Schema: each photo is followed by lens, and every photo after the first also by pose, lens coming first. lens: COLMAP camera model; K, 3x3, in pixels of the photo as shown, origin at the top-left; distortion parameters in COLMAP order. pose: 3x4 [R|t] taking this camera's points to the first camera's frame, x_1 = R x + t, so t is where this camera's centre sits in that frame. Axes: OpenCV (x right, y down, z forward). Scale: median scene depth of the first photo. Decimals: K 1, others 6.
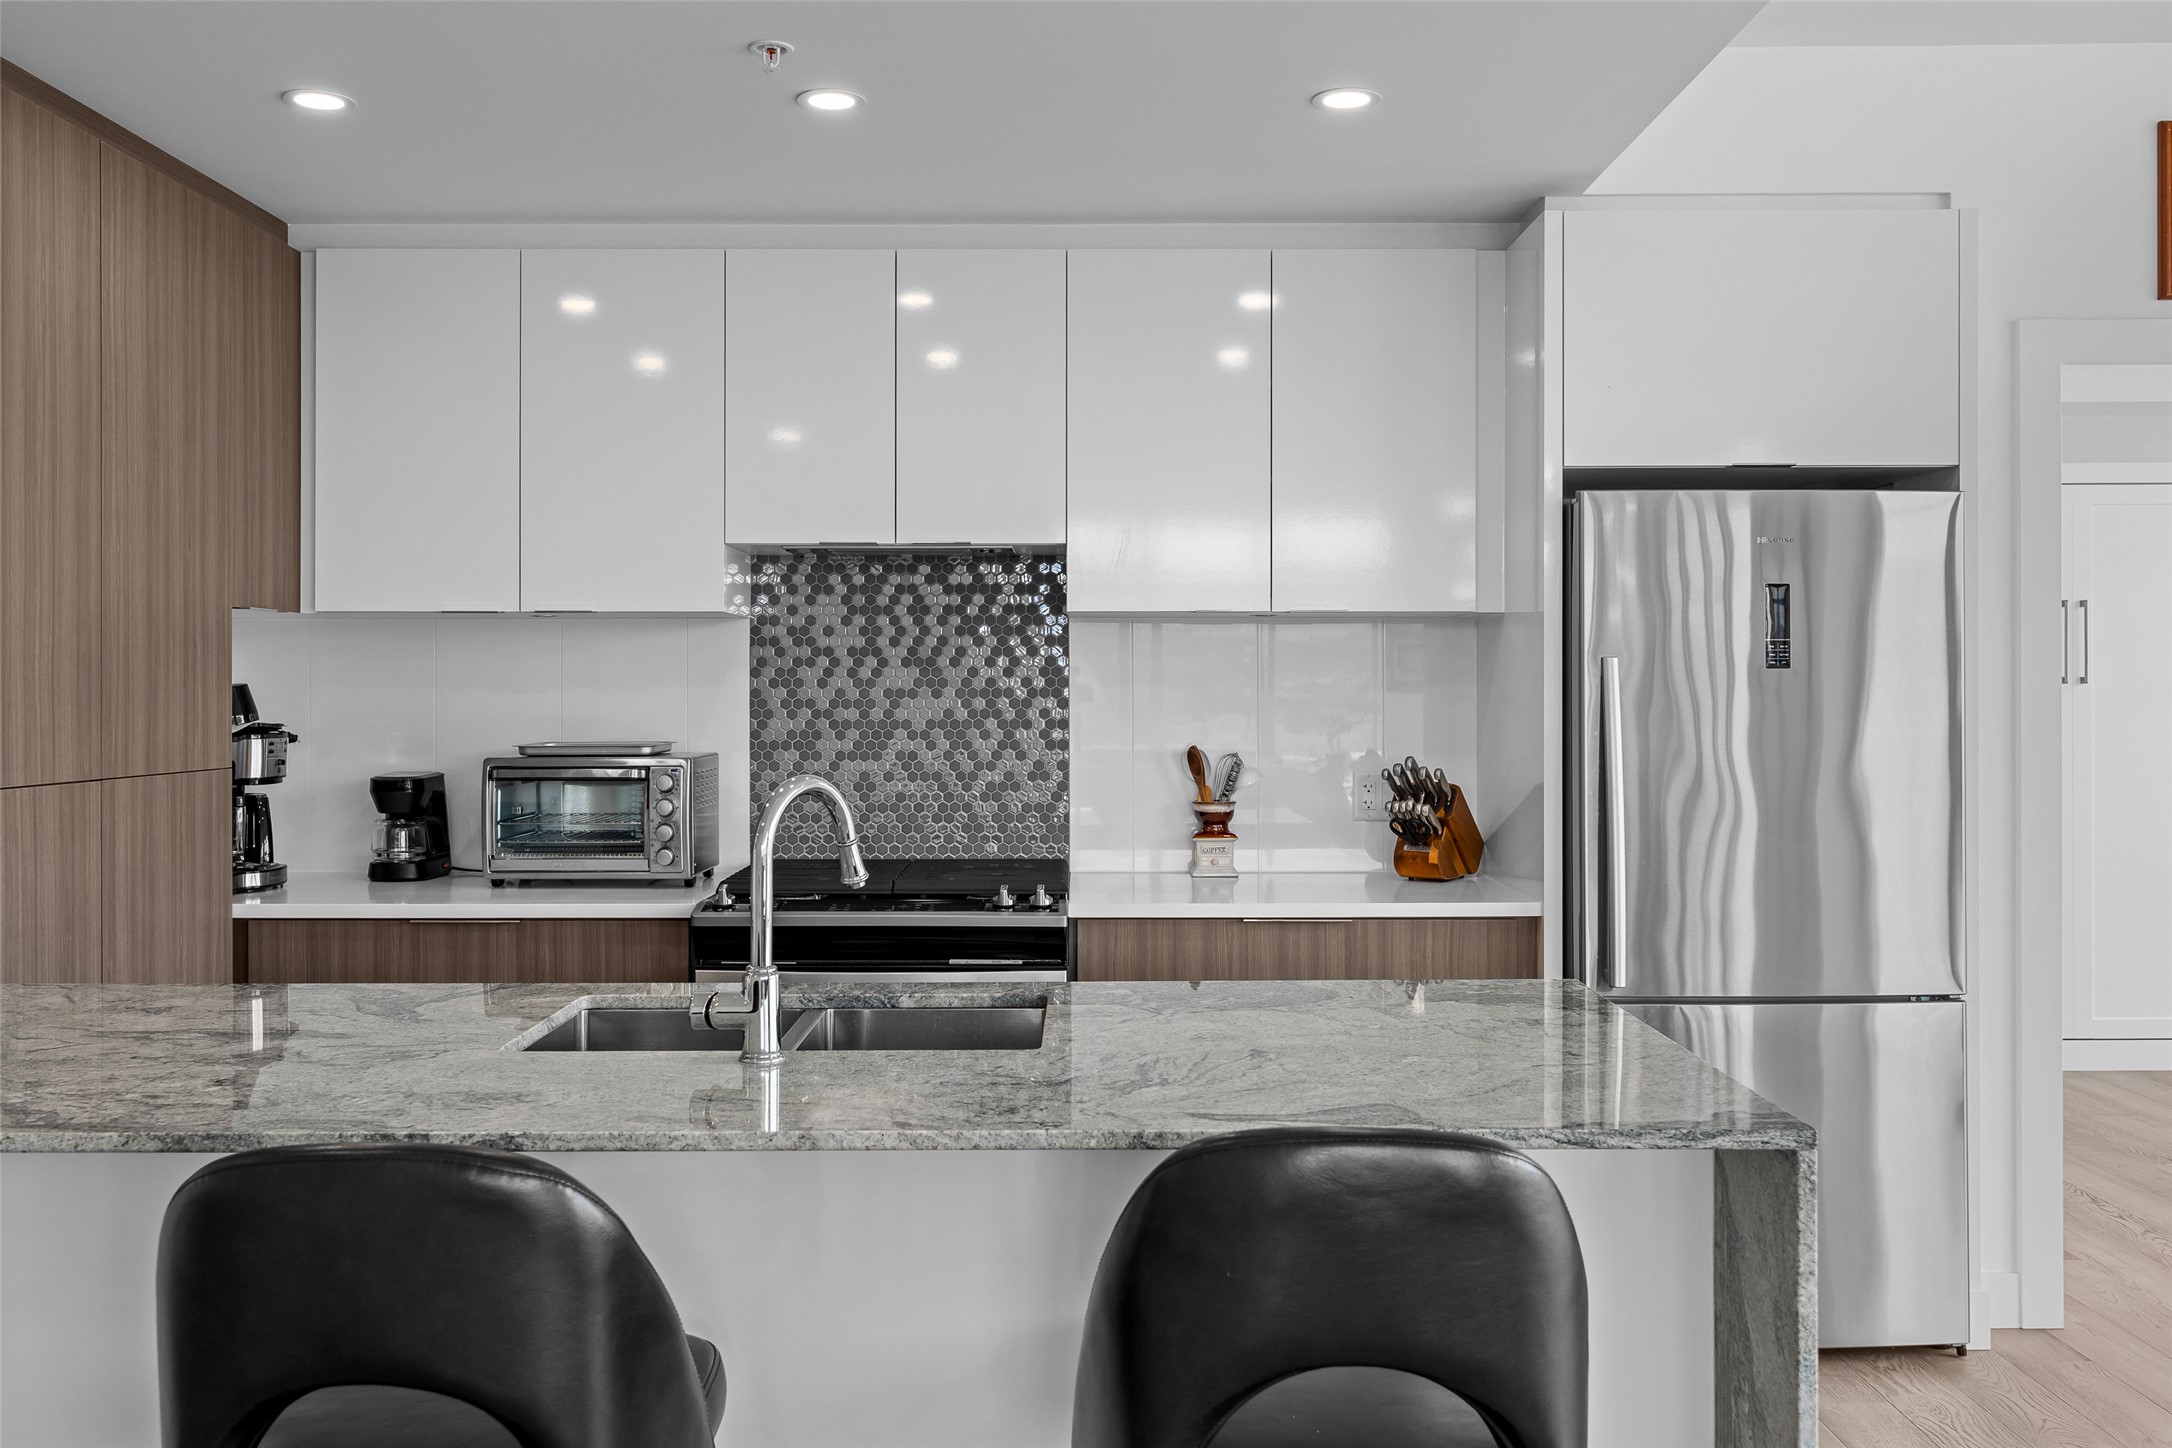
lens RADIAL K [[1819.2, 0, 1073.2], [0, 1819.2, 708.3], [0, 0, 1]] dist [0.015156, 0.005281]
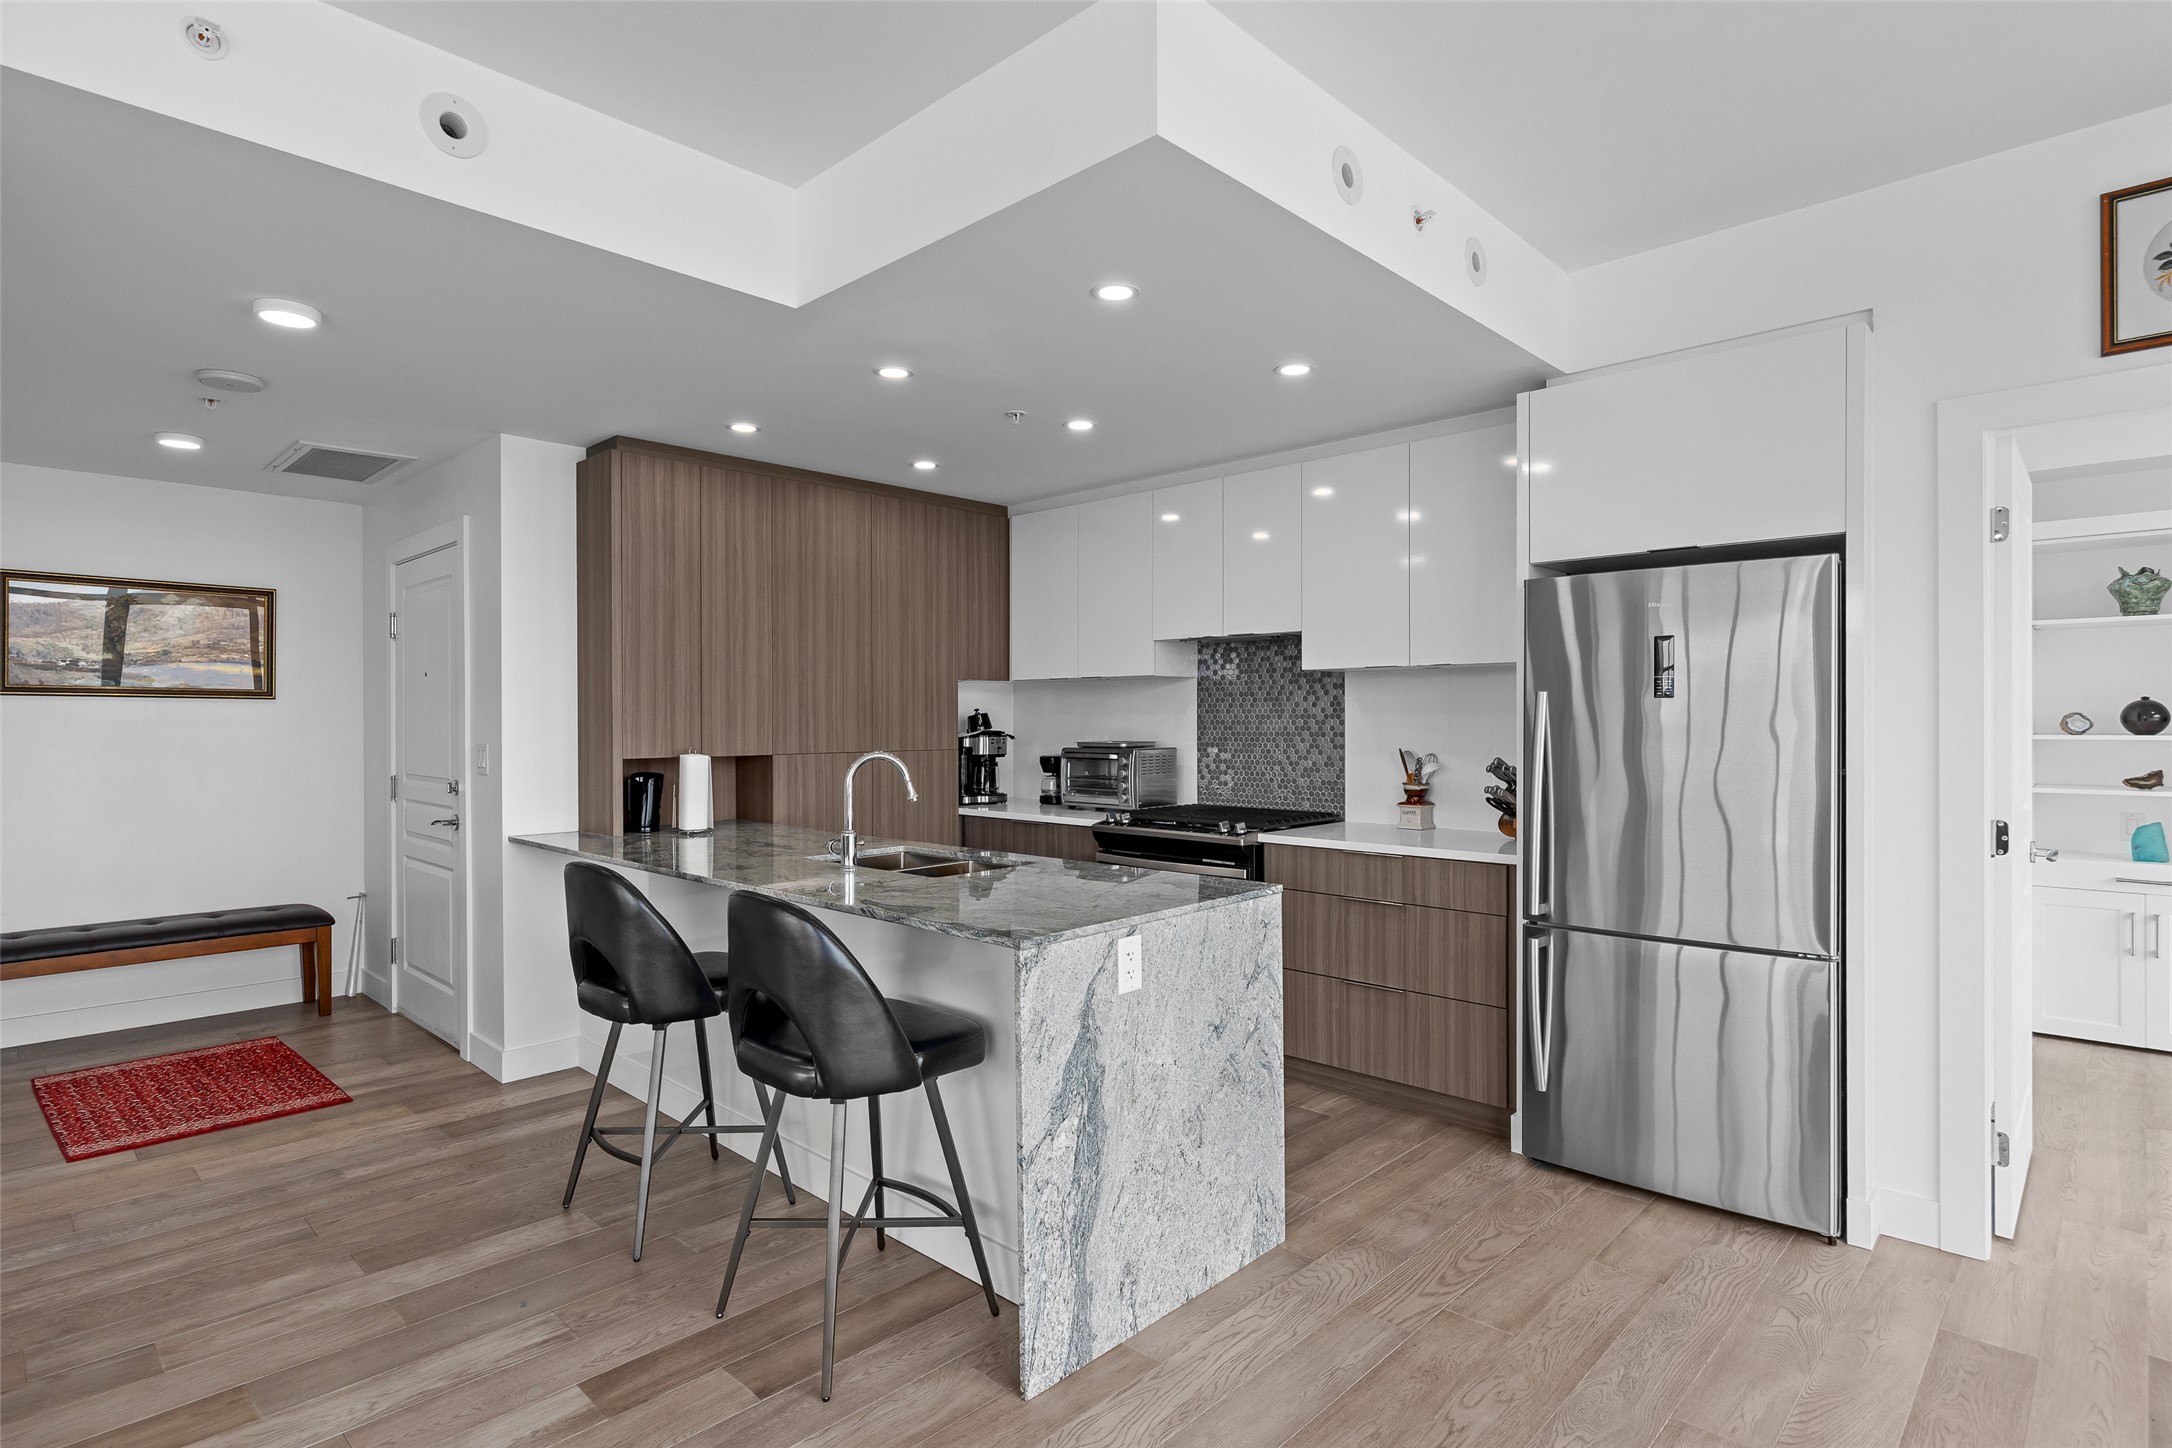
lens RADIAL K [[1105.8, 0, 1092.0], [0, 1105.8, 725.0], [0, 0, 1]] dist [-0.005955, -0.003052]
pose [[0.729592, 0.003595, -0.683873, 0.543032], [-0.004957, 0.999988, -0.000032, 0.000846], [0.683865, 0.003413, 0.729601, 0.081183]]
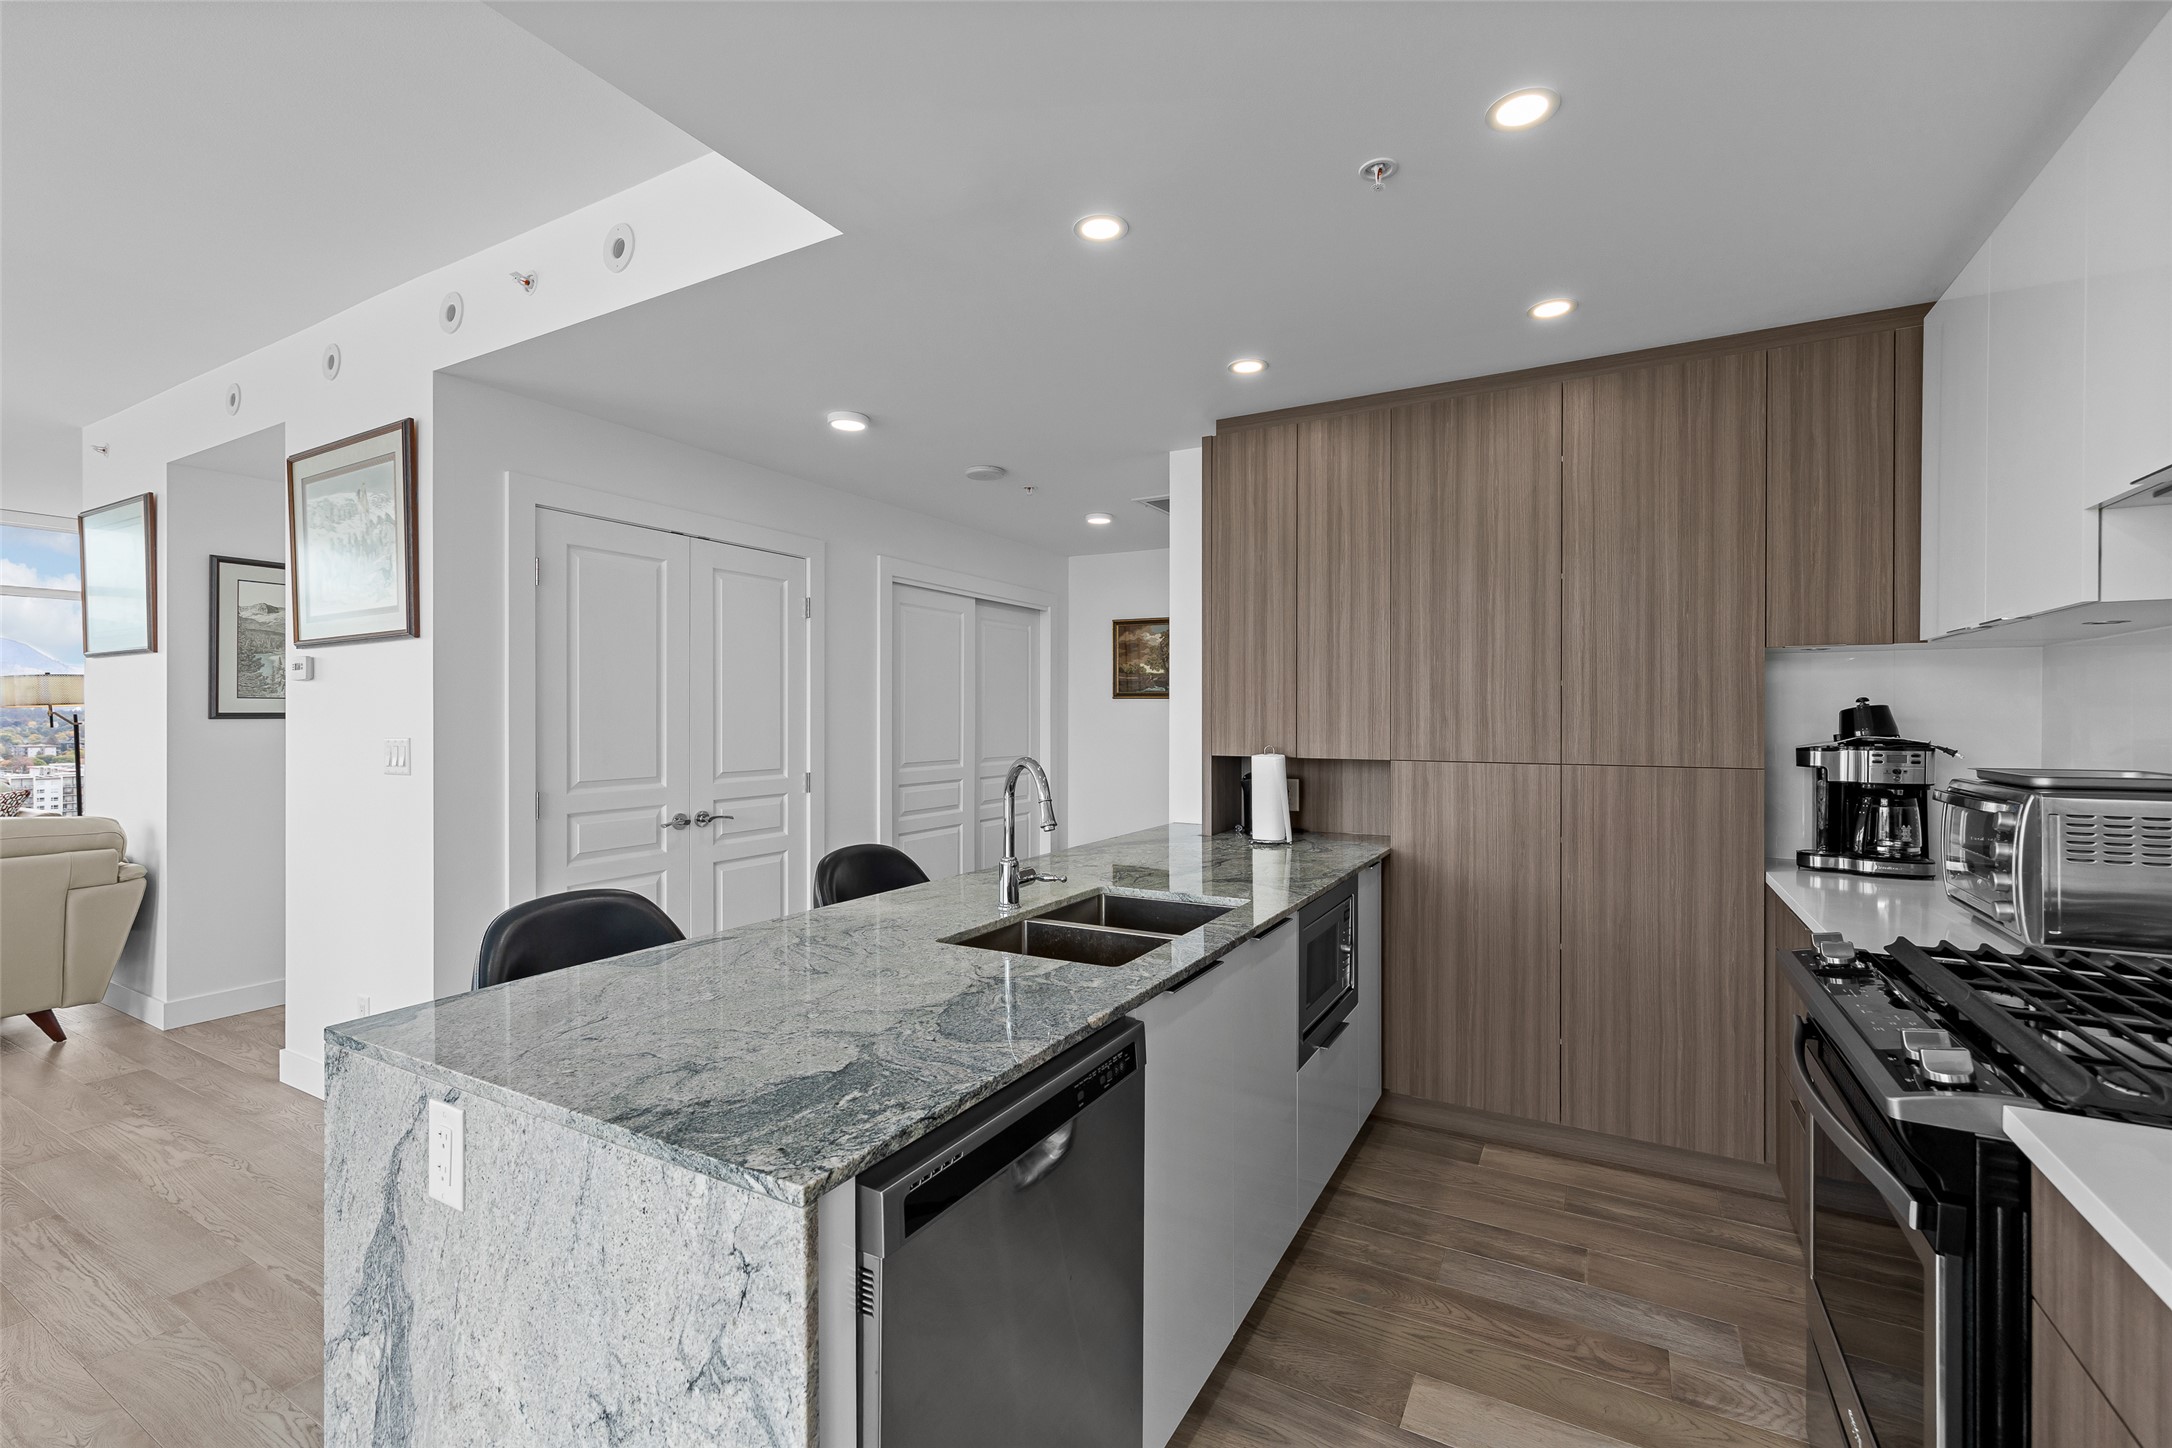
lens RADIAL K [[932.2, 0, 1099.7], [0, 932.2, 717.6], [0, 0, 1]] dist [-0.000326, -0.000947]
pose [[-0.480182, 0.003661, -0.877161, 0.317318], [-0.009235, 0.999915, 0.009229, -0.005614], [0.877120, 0.012533, -0.480107, 0.787142]]
